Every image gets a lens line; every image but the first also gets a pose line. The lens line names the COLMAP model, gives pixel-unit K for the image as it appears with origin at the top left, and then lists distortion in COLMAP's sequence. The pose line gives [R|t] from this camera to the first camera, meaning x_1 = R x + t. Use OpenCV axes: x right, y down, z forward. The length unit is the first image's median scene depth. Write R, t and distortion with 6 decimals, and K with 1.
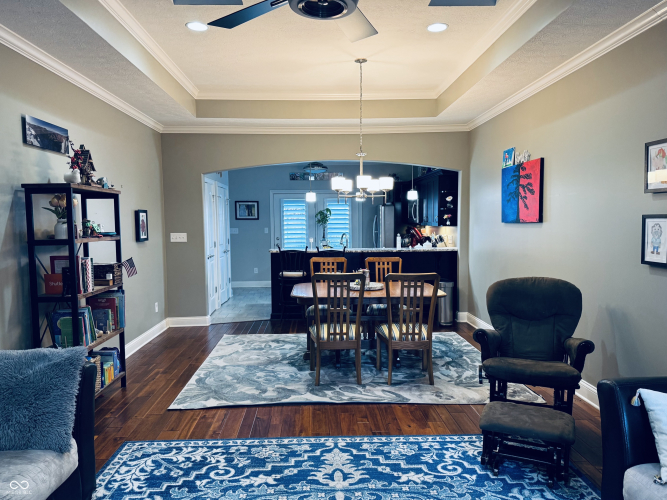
lens RADIAL K [[485.3, 0, 328.3], [0, 485.3, 252.1], [0, 0, 1]] dist [0.072361, -0.102950]
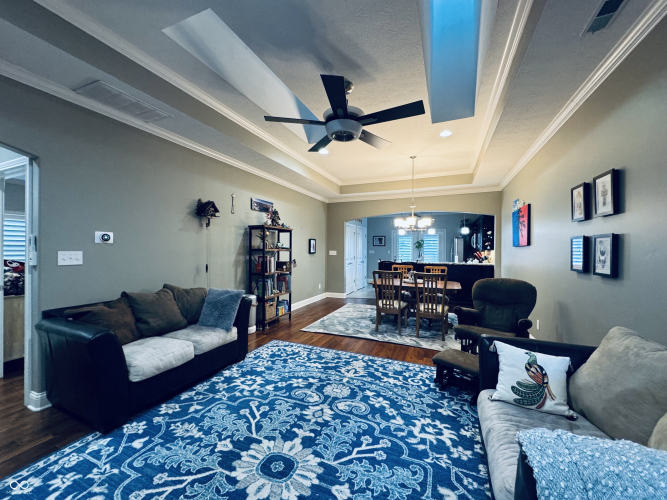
lens RADIAL K [[267.8, 0, 330.6], [0, 267.8, 247.9], [0, 0, 1]] dist [-0.001758, -0.000760]
pose [[0.906075, 0.014382, -0.422874, 0.277132], [-0.044312, 0.997152, -0.061033, 0.030350], [0.420791, 0.074039, 0.904131, -0.014388]]
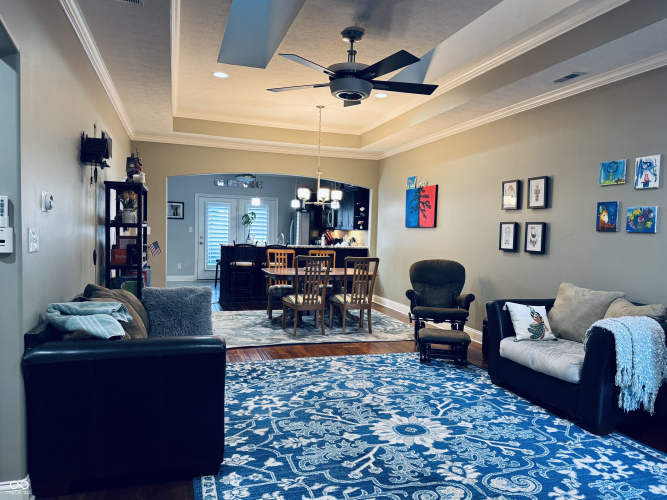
lens RADIAL K [[485.3, 0, 331.1], [0, 485.3, 250.4], [0, 0, 1]] dist [0.072361, -0.102950]
pose [[0.959638, 0.024898, 0.280134, -0.359937], [-0.018647, 0.999515, -0.024959, 0.067020], [-0.280620, 0.018728, 0.959636, -0.427658]]
